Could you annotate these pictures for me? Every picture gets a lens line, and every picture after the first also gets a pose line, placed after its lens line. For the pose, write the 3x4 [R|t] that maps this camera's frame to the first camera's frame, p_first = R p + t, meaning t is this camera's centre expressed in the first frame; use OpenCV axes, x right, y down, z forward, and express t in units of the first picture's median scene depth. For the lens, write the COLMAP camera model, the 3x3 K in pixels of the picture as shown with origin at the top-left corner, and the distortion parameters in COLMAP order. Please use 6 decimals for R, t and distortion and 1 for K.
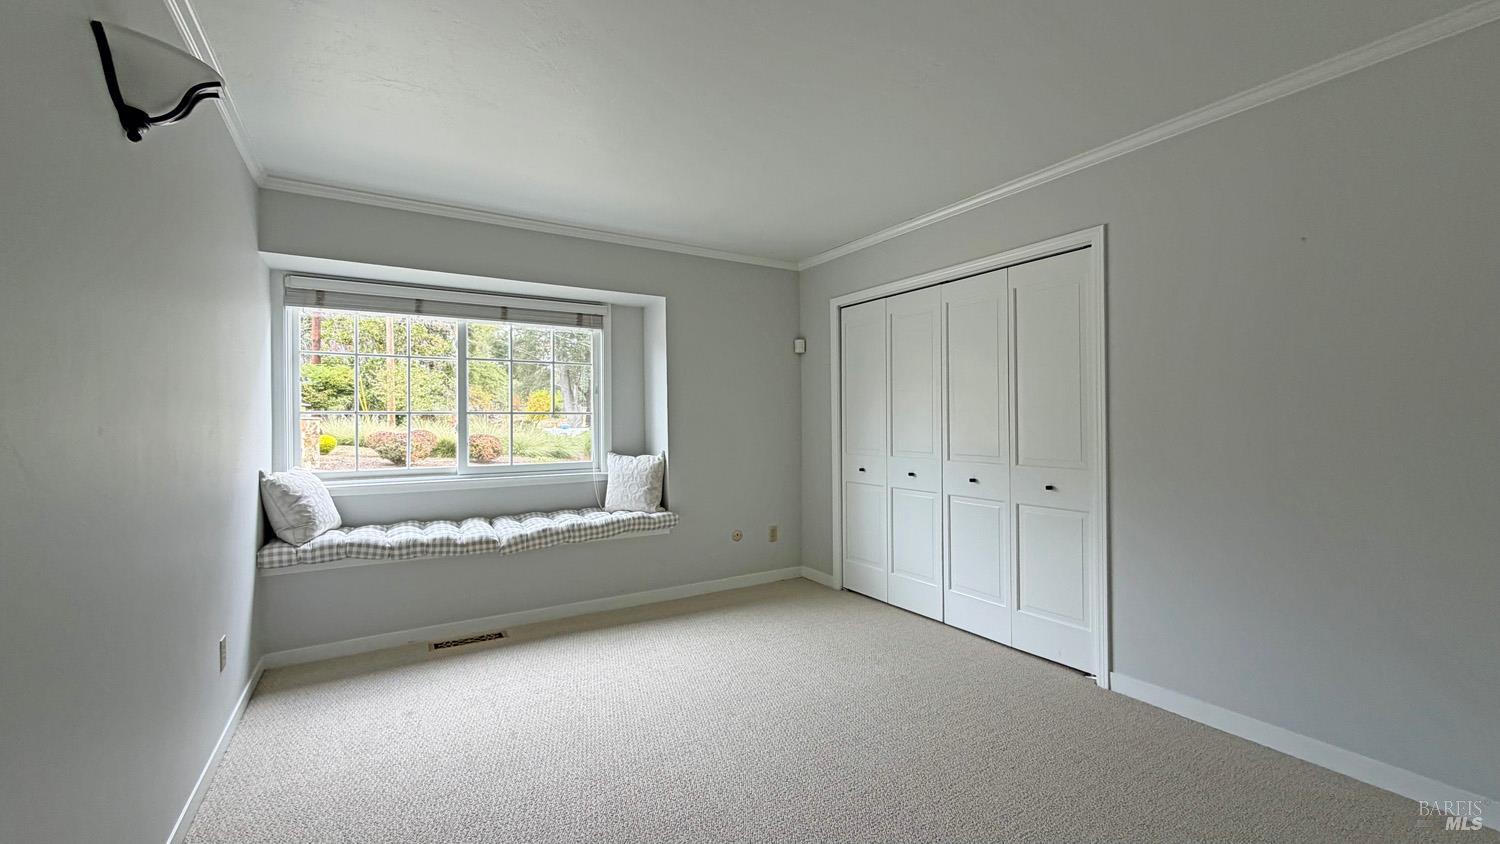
lens RADIAL K [[610.4, 0, 750.0], [0, 610.4, 422.0], [0, 0, 1]] dist [0.000626, 0.000120]
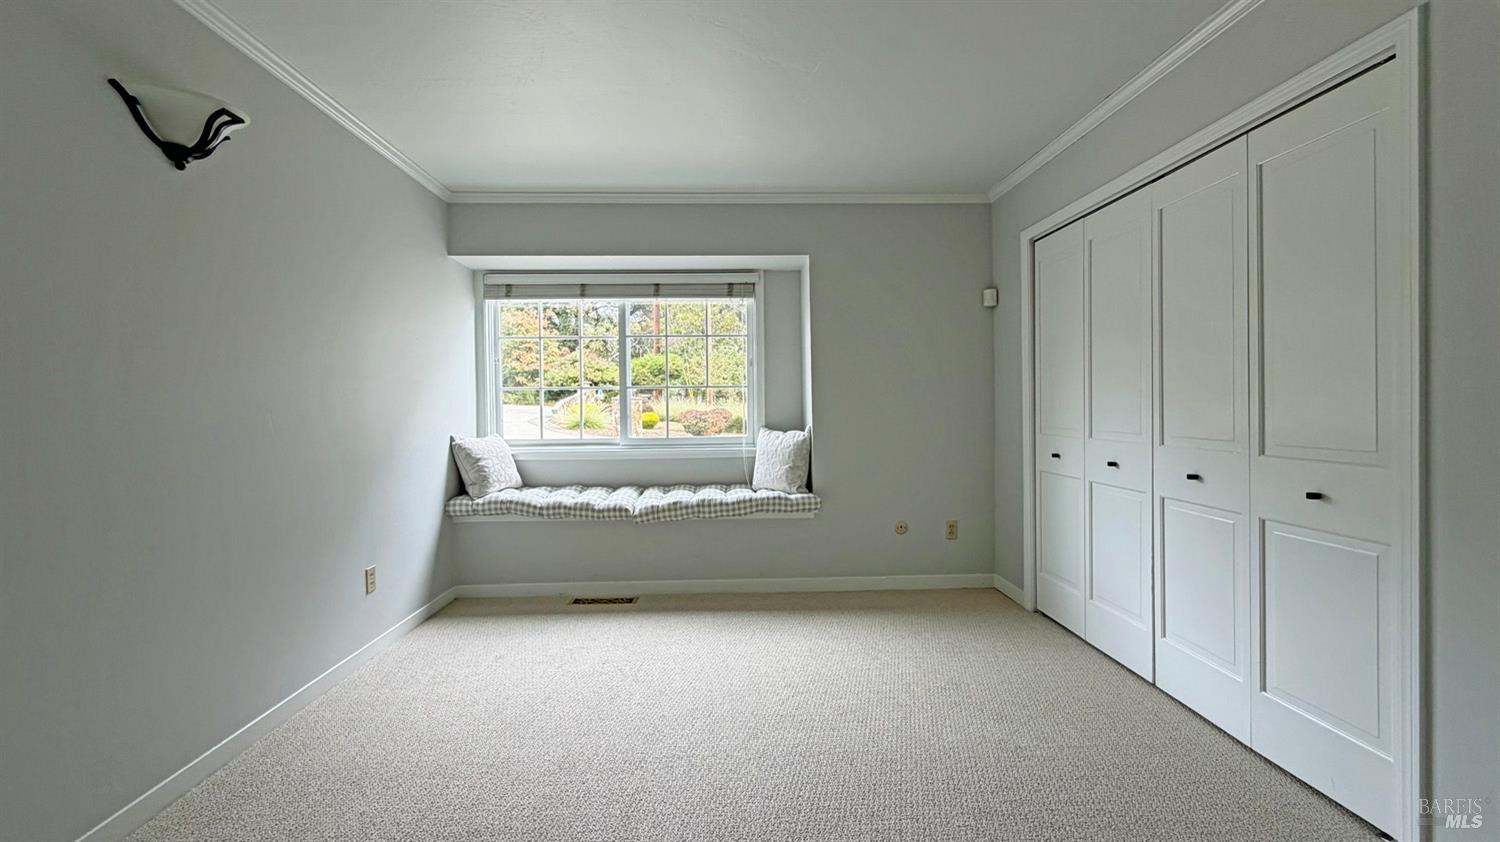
lens RADIAL K [[615.5, 0, 744.2], [0, 615.5, 413.9], [0, 0, 1]] dist [-0.000460, -0.000054]
pose [[0.865760, 0.004794, -0.500437, 0.265401], [0.005034, 0.999820, 0.018287, 0.013583], [0.500435, -0.018351, 0.865580, 0.187342]]
